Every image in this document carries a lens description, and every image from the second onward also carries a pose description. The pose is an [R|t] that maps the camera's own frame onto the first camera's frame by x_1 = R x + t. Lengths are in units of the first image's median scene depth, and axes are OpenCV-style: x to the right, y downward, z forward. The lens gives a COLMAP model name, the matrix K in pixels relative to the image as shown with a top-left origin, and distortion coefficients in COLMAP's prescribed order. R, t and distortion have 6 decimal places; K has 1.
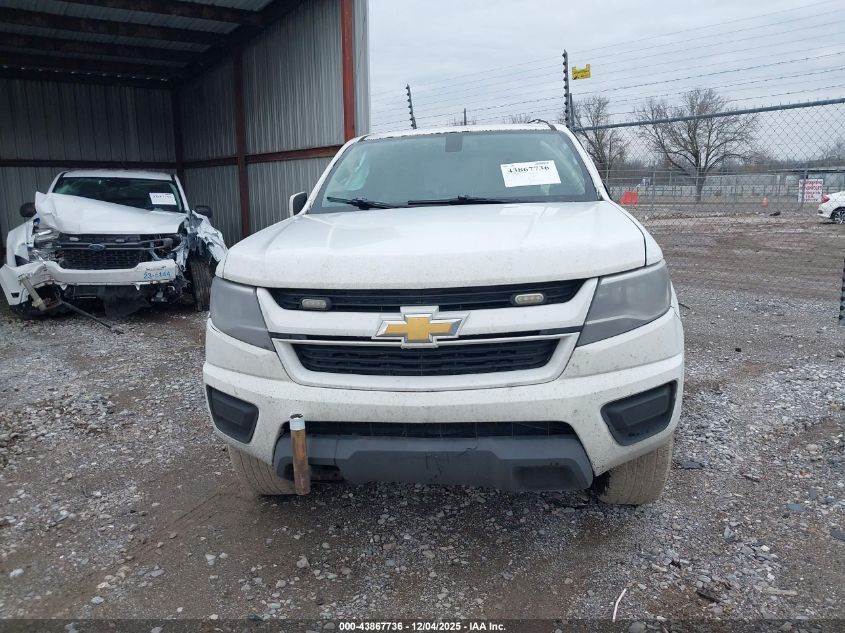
lens RADIAL K [[651.5, 0, 422.7], [0, 651.5, 337.4], [0, 0, 1]] dist [0.004440, -0.004043]
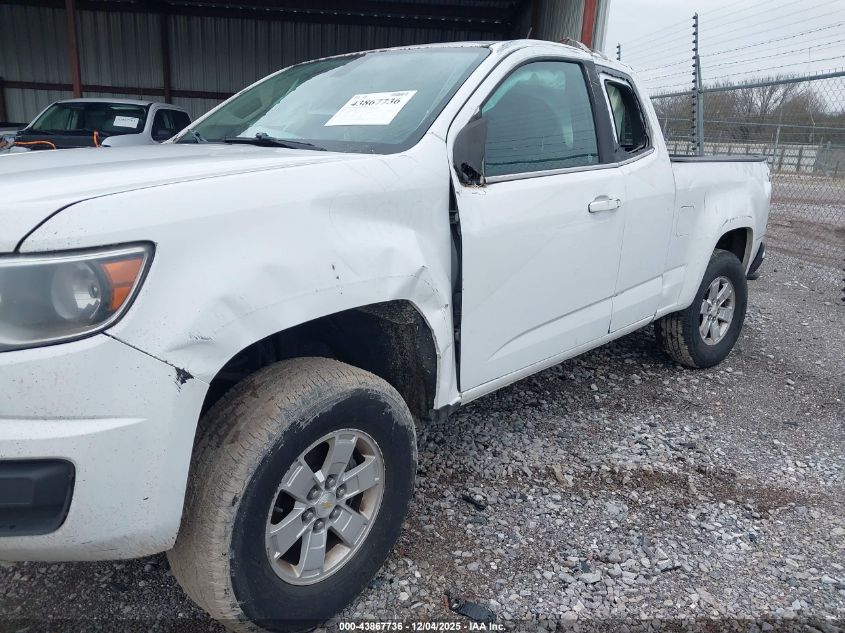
lens RADIAL K [[651.5, 0, 422.7], [0, 651.5, 337.4], [0, 0, 1]] dist [0.004440, -0.004043]
pose [[0.825688, 0.213646, -0.522105, 0.532073], [-0.178329, 0.976902, 0.117730, -0.094110], [0.535199, -0.004102, 0.844716, 0.395718]]
